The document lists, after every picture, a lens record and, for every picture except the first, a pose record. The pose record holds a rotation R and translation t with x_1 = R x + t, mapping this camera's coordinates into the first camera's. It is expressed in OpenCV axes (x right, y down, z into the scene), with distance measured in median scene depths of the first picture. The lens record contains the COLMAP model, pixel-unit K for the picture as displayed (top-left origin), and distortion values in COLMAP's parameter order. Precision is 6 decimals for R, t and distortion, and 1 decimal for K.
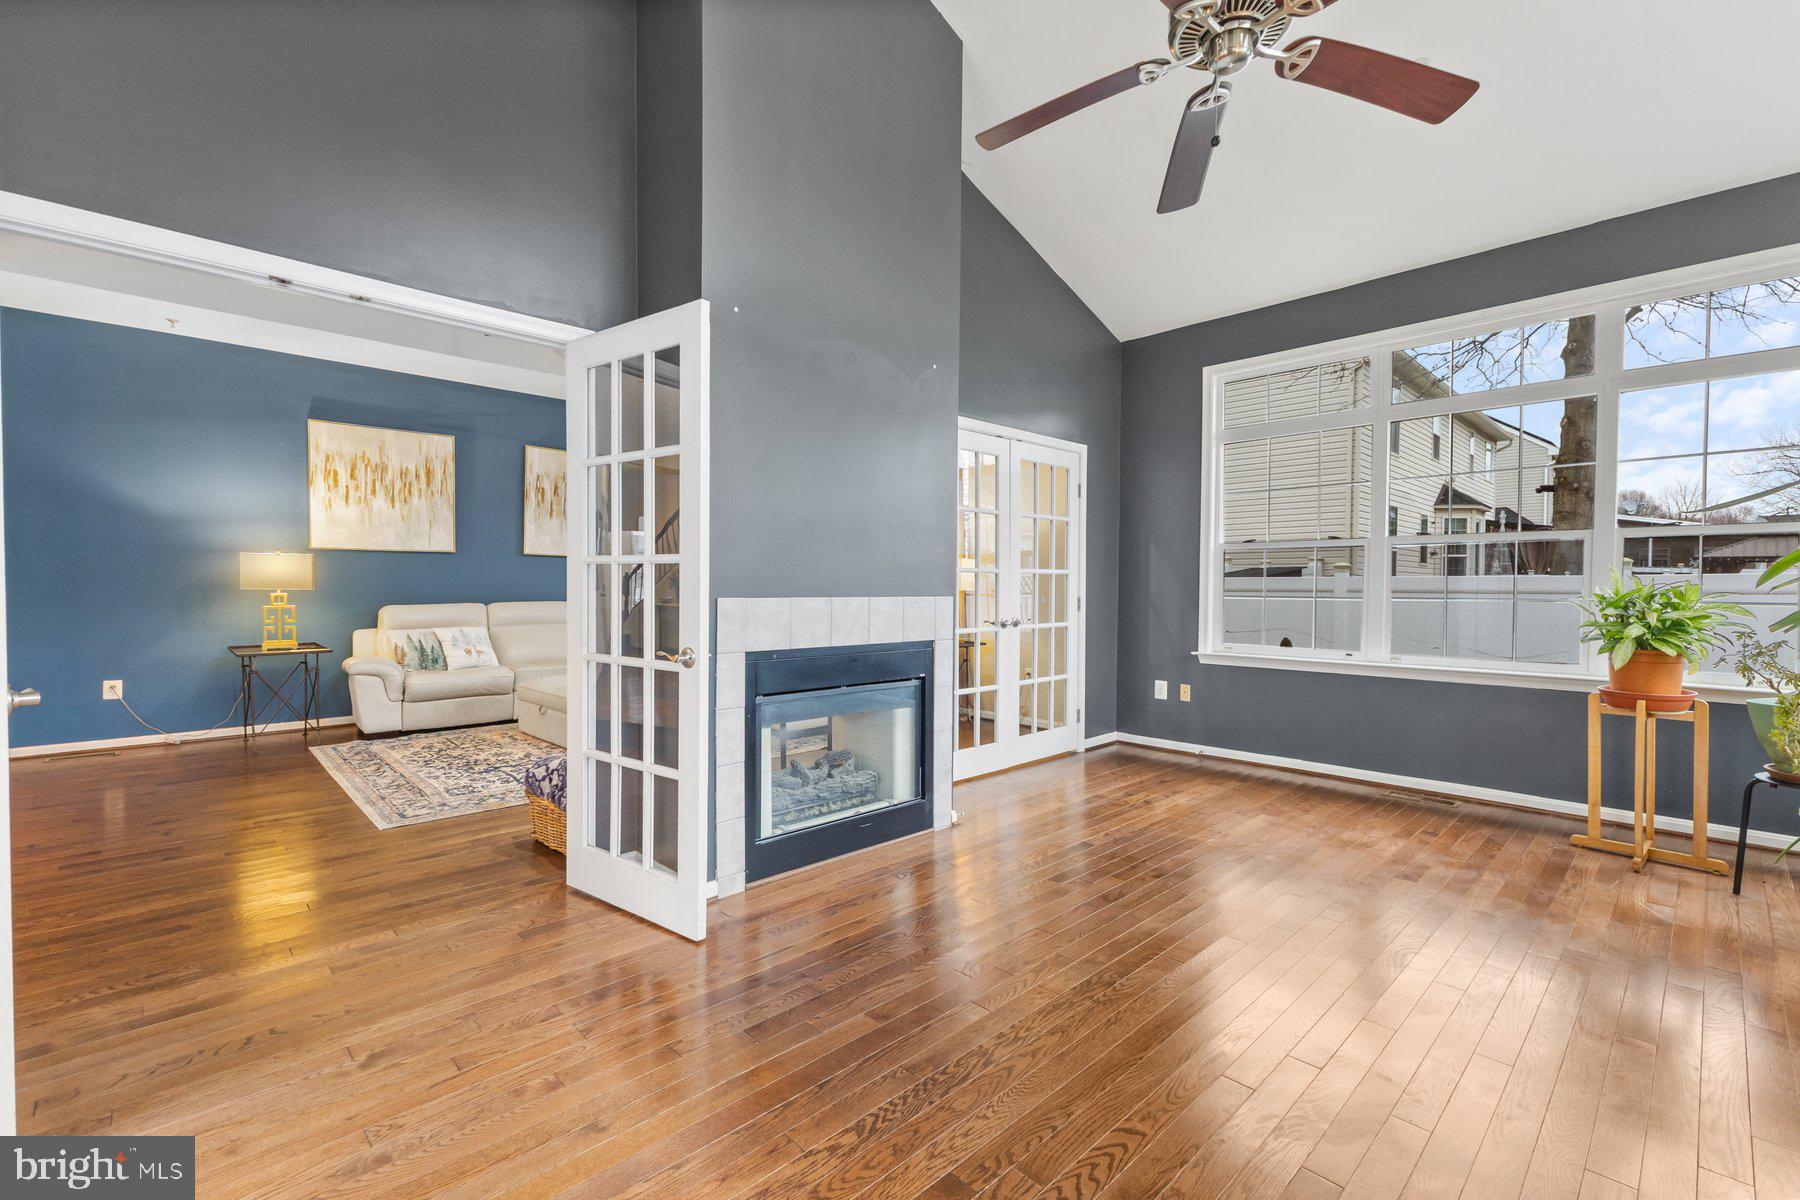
lens RADIAL K [[771.8, 0, 905.3], [0, 771.8, 597.3], [0, 0, 1]] dist [0.003896, 0.000476]
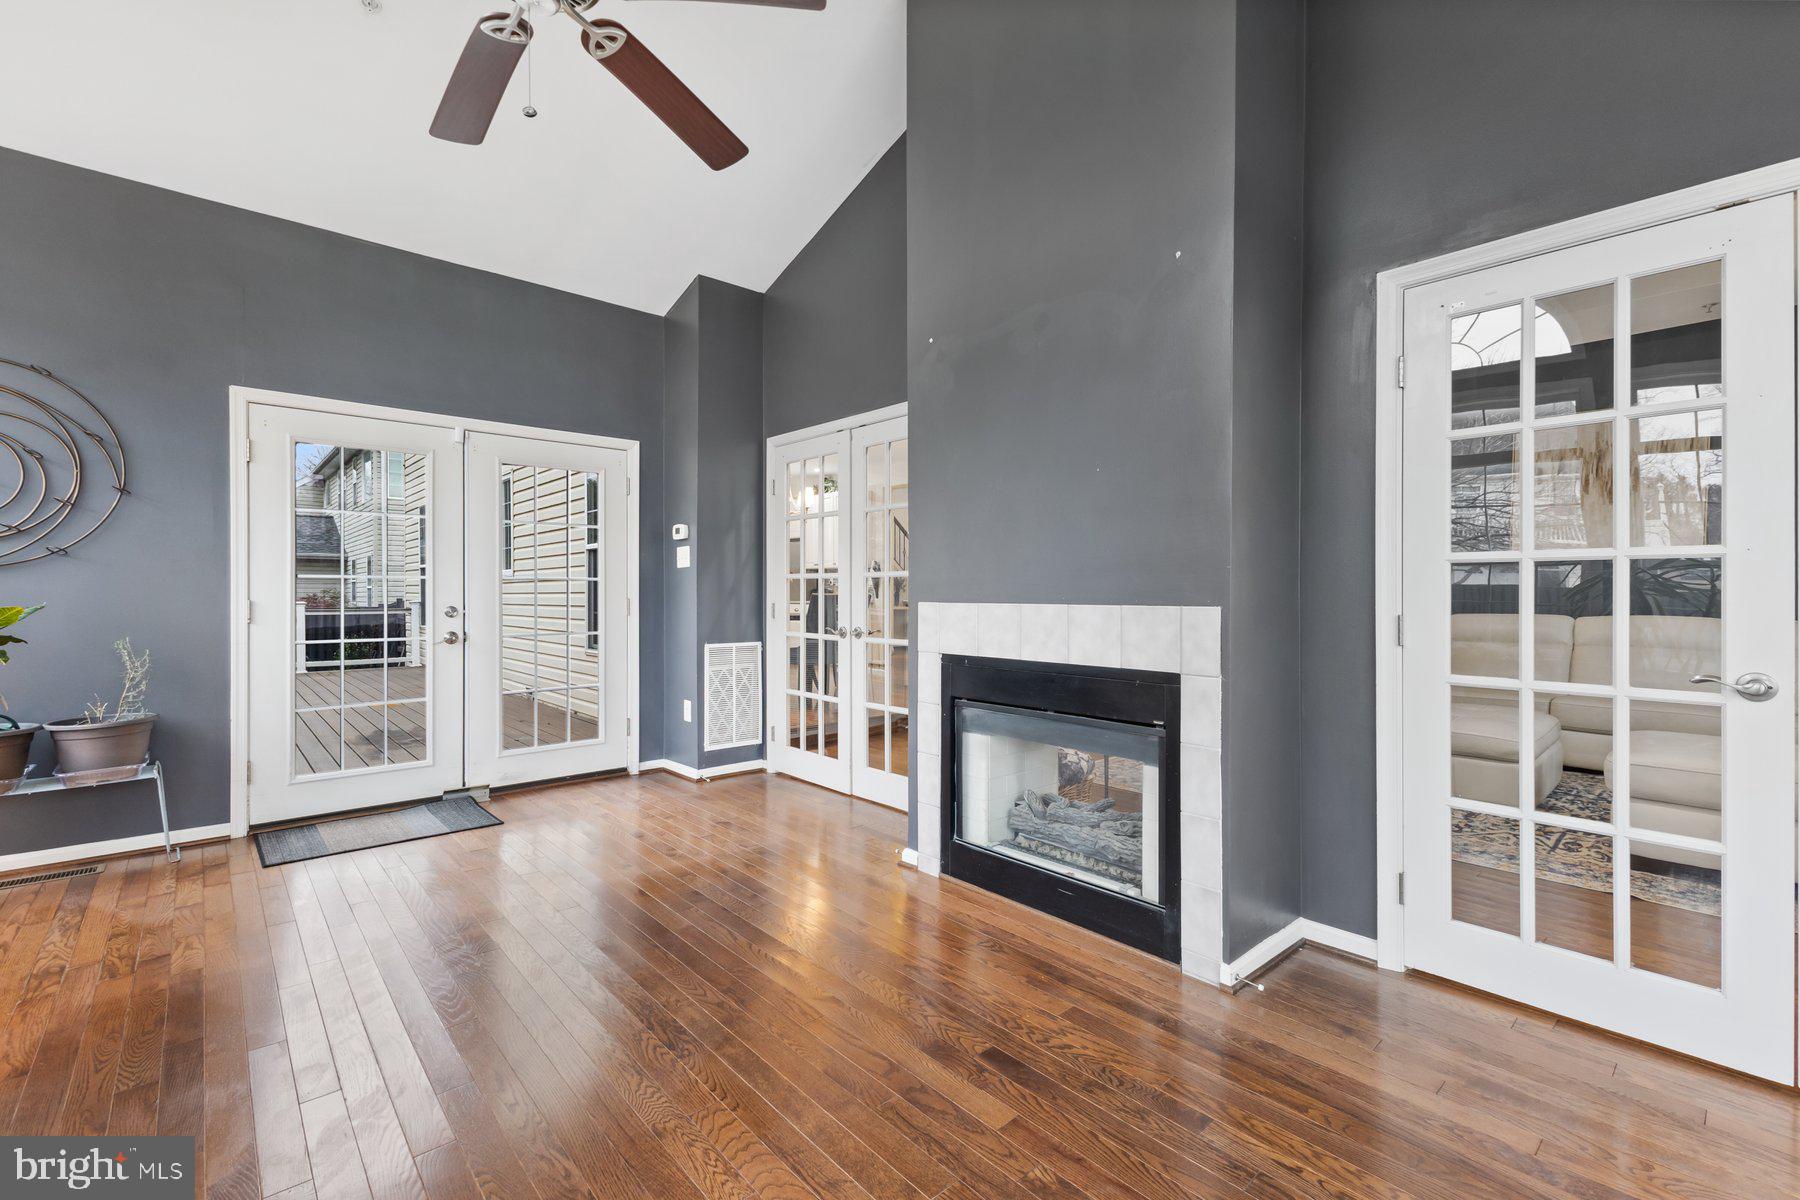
lens RADIAL K [[771.8, 0, 910.2], [0, 771.8, 595.4], [0, 0, 1]] dist [0.003896, 0.000476]
pose [[-0.029705, -0.004117, -0.999550, 0.390323], [-0.017681, 0.999837, -0.003593, -0.002401], [0.999402, 0.017567, -0.029773, 0.446158]]
